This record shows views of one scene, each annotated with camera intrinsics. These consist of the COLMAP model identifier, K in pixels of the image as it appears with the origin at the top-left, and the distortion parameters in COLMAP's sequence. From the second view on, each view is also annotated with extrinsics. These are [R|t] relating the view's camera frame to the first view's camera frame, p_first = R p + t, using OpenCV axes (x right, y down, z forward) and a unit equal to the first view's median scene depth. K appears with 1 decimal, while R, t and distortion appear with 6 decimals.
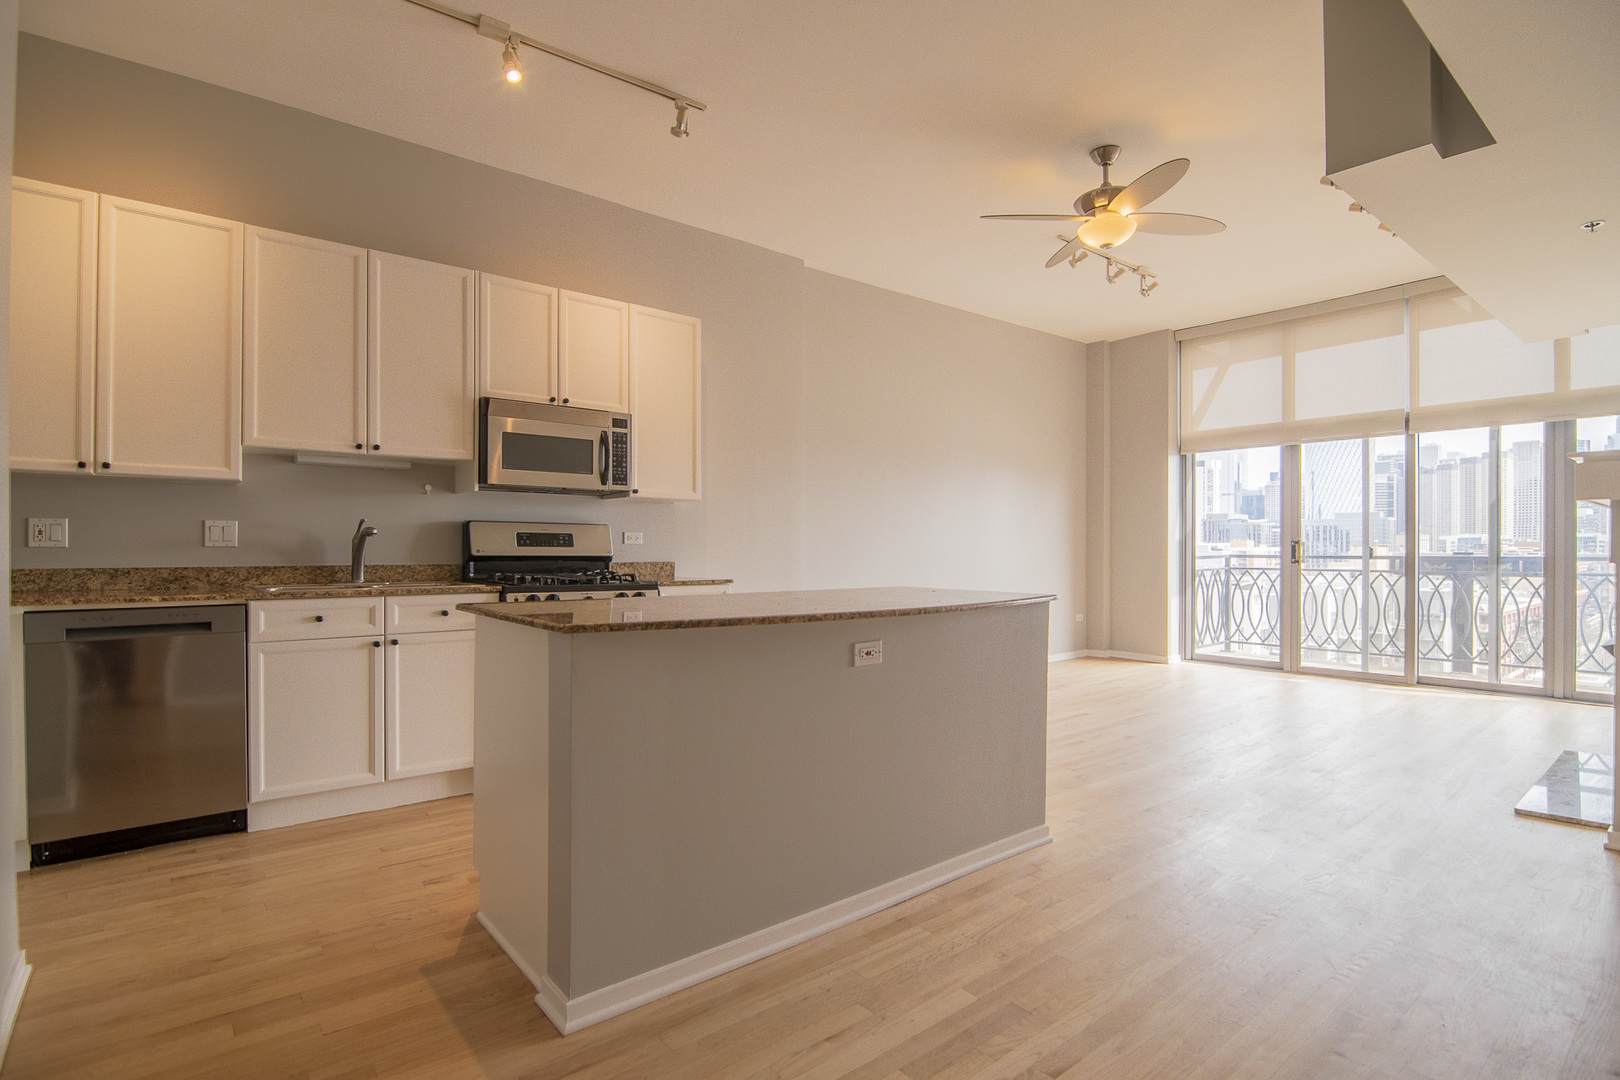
lens RADIAL K [[798.7, 0, 807.6], [0, 798.7, 550.5], [0, 0, 1]] dist [-0.013971, -0.008543]
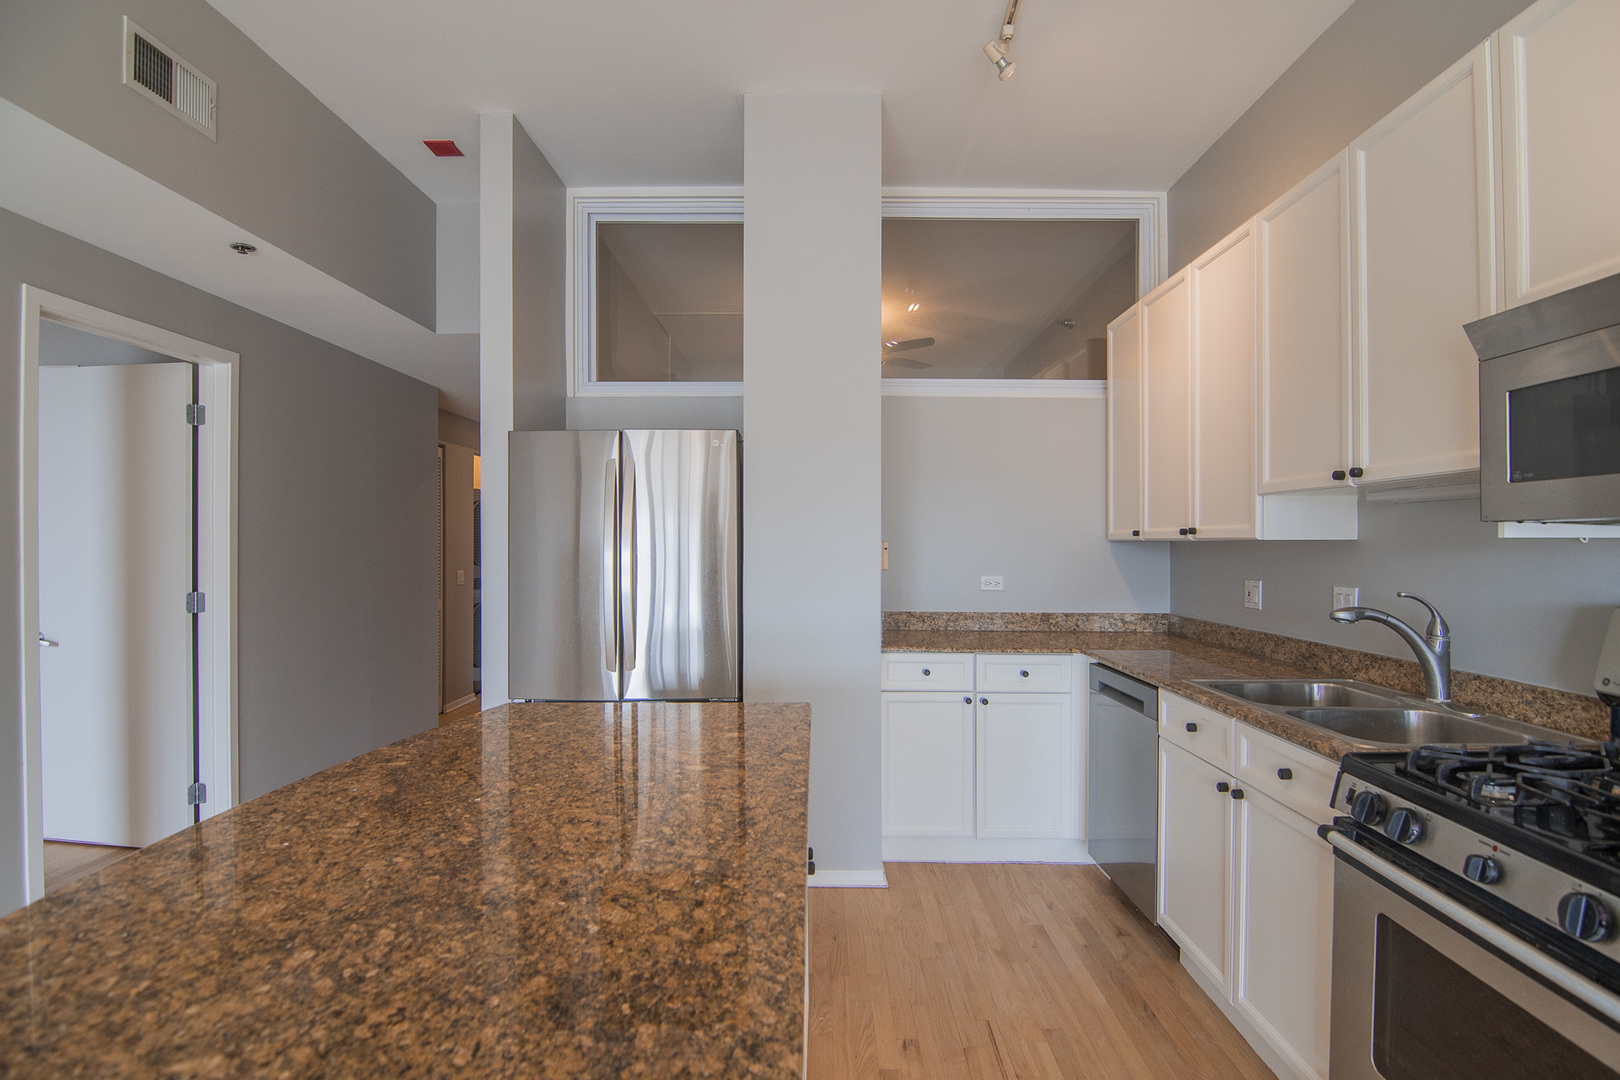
lens RADIAL K [[798.7, 0, 810.0], [0, 798.7, 540.0], [0, 0, 1]] dist [-0.000508, -0.012664]
pose [[-0.644493, -0.004276, -0.764598, 0.154958], [-0.003052, 0.999991, -0.003021, -0.071025], [0.764604, 0.000386, -0.644500, 0.986884]]
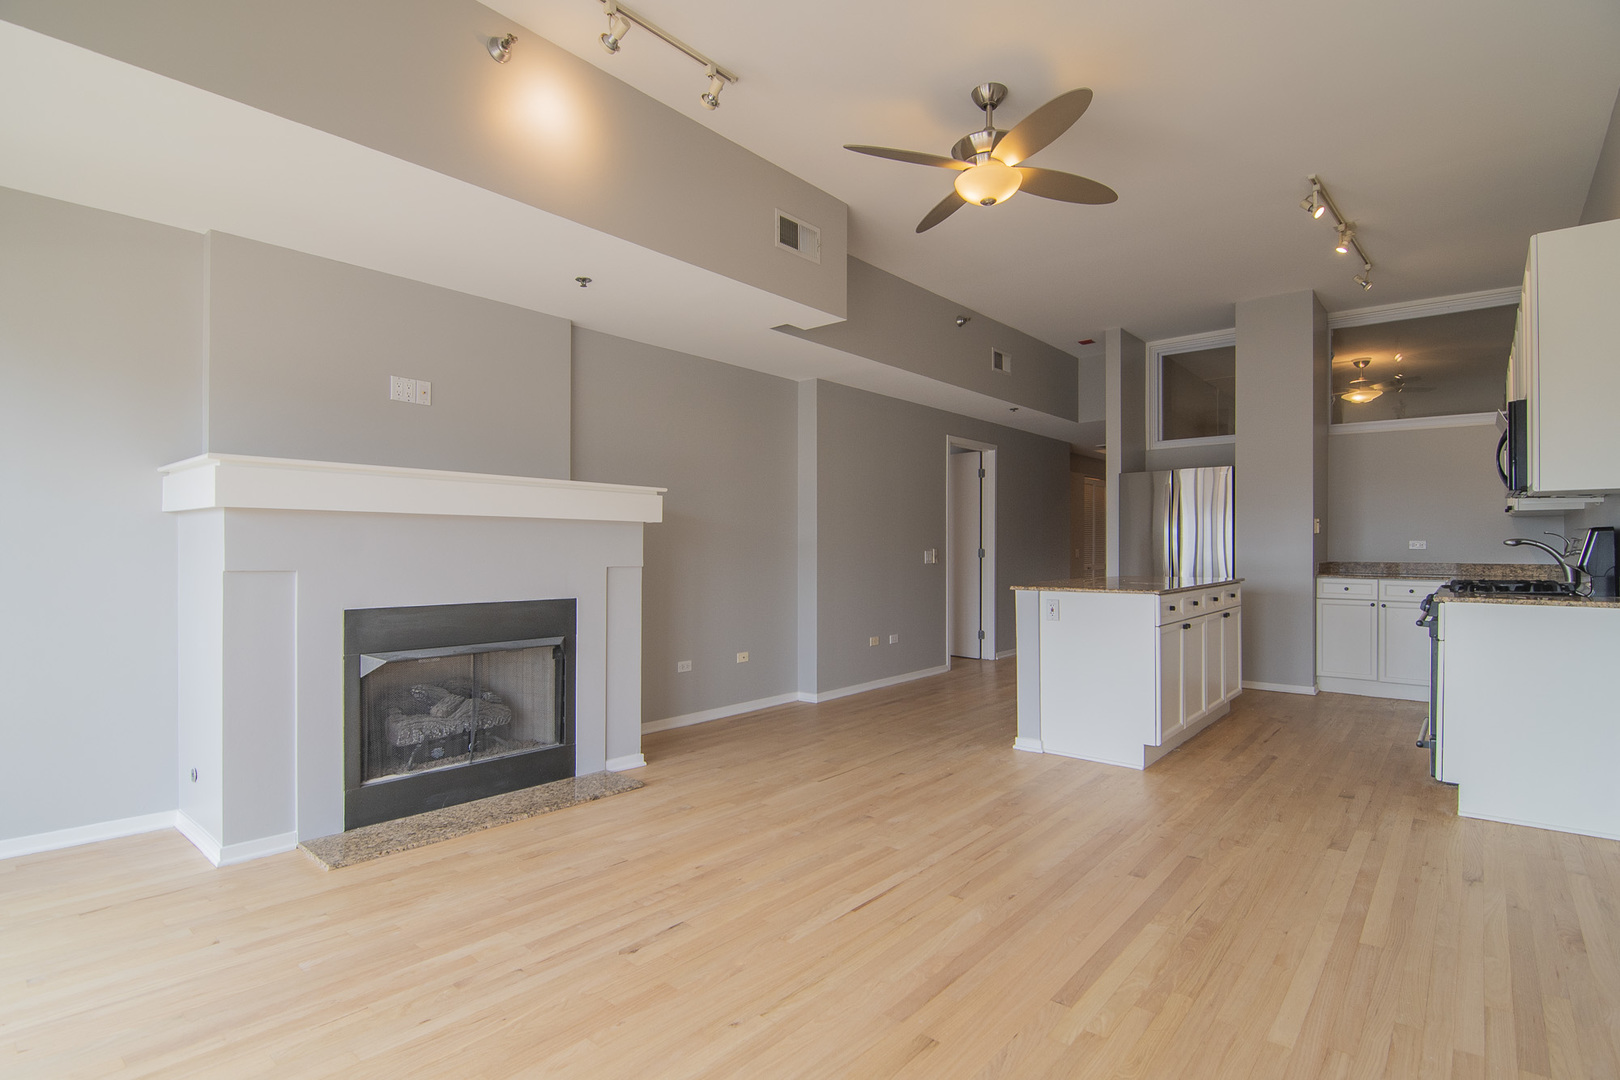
lens RADIAL K [[788.2, 0, 818.4], [0, 788.2, 552.1], [0, 0, 1]] dist [-0.011844, -0.000985]
pose [[-0.983812, 0.002562, -0.179183, 0.739644], [0.001274, 0.999973, 0.007304, -0.017282], [0.179197, 0.006957, -0.983789, 1.885970]]
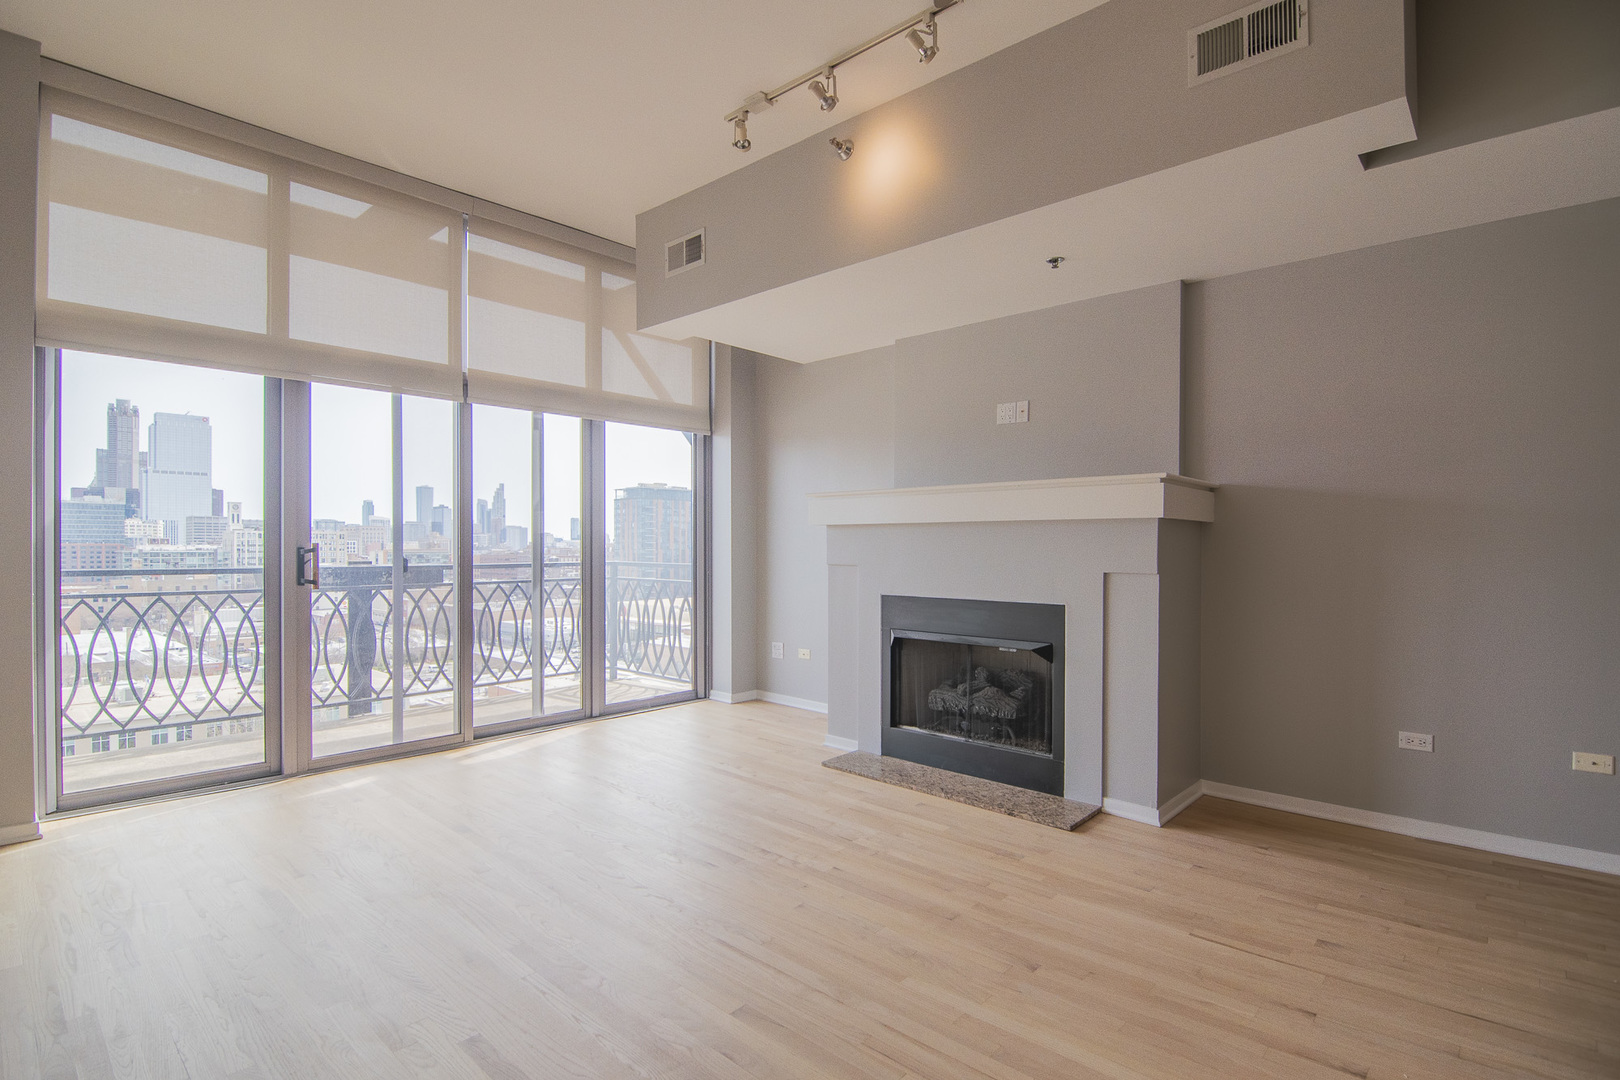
lens RADIAL K [[788.2, 0, 818.4], [0, 788.2, 552.1], [0, 0, 1]] dist [-0.011844, -0.000985]
pose [[-0.146603, -0.003164, 0.989190, -0.016335], [0.001256, 0.999993, 0.003385, -0.017311], [-0.989195, 0.001739, -0.146598, 1.261880]]
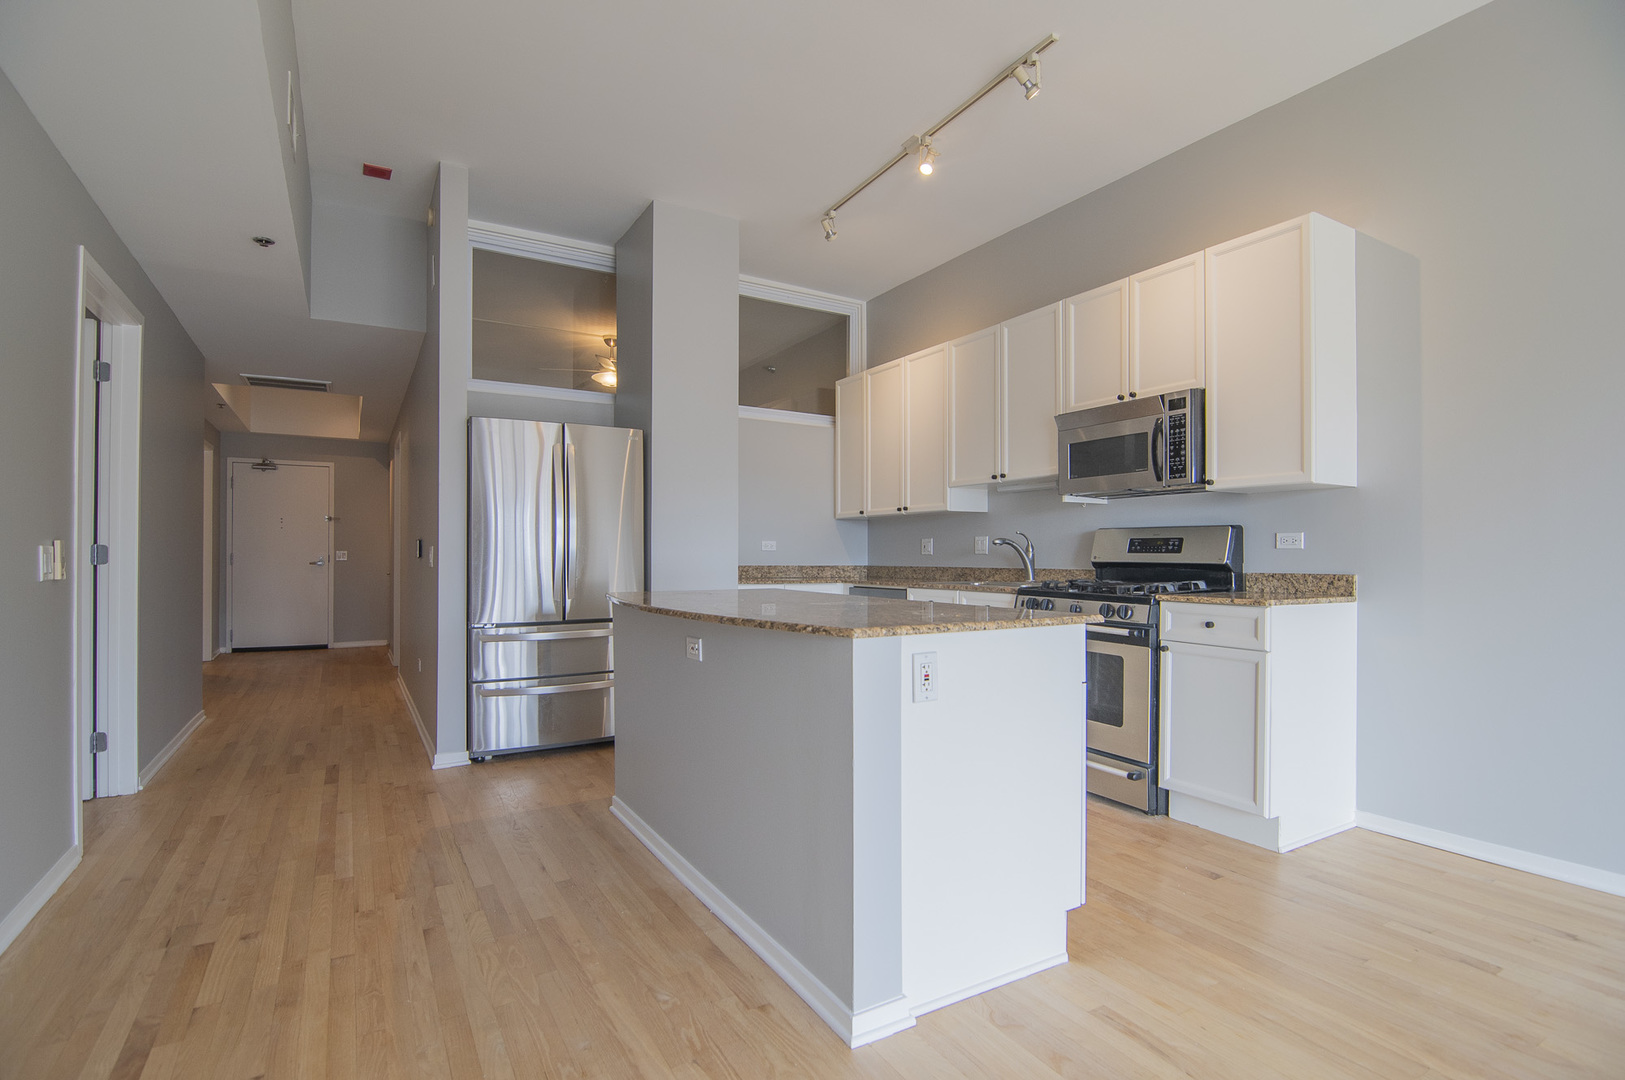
lens RADIAL K [[790.6, 0, 820.9], [0, 790.6, 552.2], [0, 0, 1]] dist [-0.011844, -0.000985]
pose [[-0.155700, -0.006121, -0.987785, 0.695840], [-0.003120, 0.999979, -0.005705, 0.000850], [0.987799, 0.002194, -0.155716, 0.837786]]
